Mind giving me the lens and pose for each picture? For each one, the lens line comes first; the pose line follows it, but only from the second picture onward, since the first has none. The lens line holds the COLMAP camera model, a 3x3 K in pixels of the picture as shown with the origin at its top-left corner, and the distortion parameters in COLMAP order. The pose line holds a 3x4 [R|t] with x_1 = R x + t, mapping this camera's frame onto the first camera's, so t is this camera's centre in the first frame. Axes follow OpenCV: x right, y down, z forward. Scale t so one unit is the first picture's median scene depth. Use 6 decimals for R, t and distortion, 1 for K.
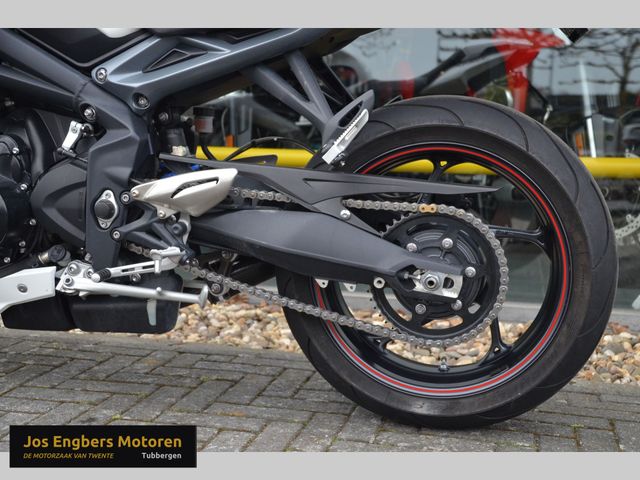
lens RADIAL K [[882.1, 0, 350.4], [0, 882.1, 248.9], [0, 0, 1]] dist [0.008692, 0.540565]
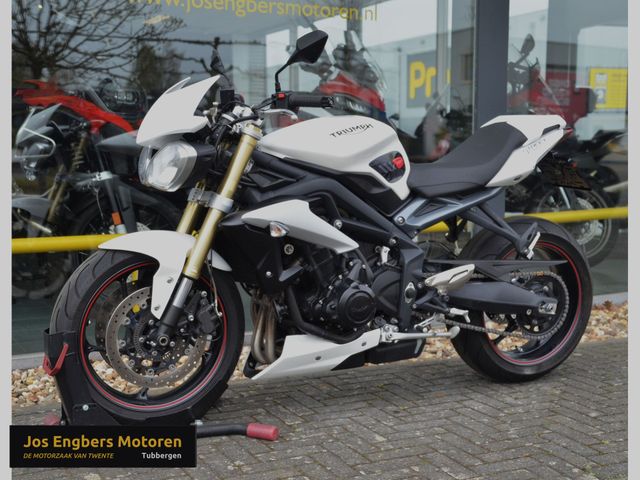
lens RADIAL K [[1001.3, 0, 321.7], [0, 1001.3, 249.5], [0, 0, 1]] dist [0.089765, 0.118351]
pose [[0.780314, -0.101668, 0.617069, -1.670248], [0.100617, 0.994253, 0.036579, -0.225983], [-0.617241, 0.033545, 0.786058, -0.513229]]
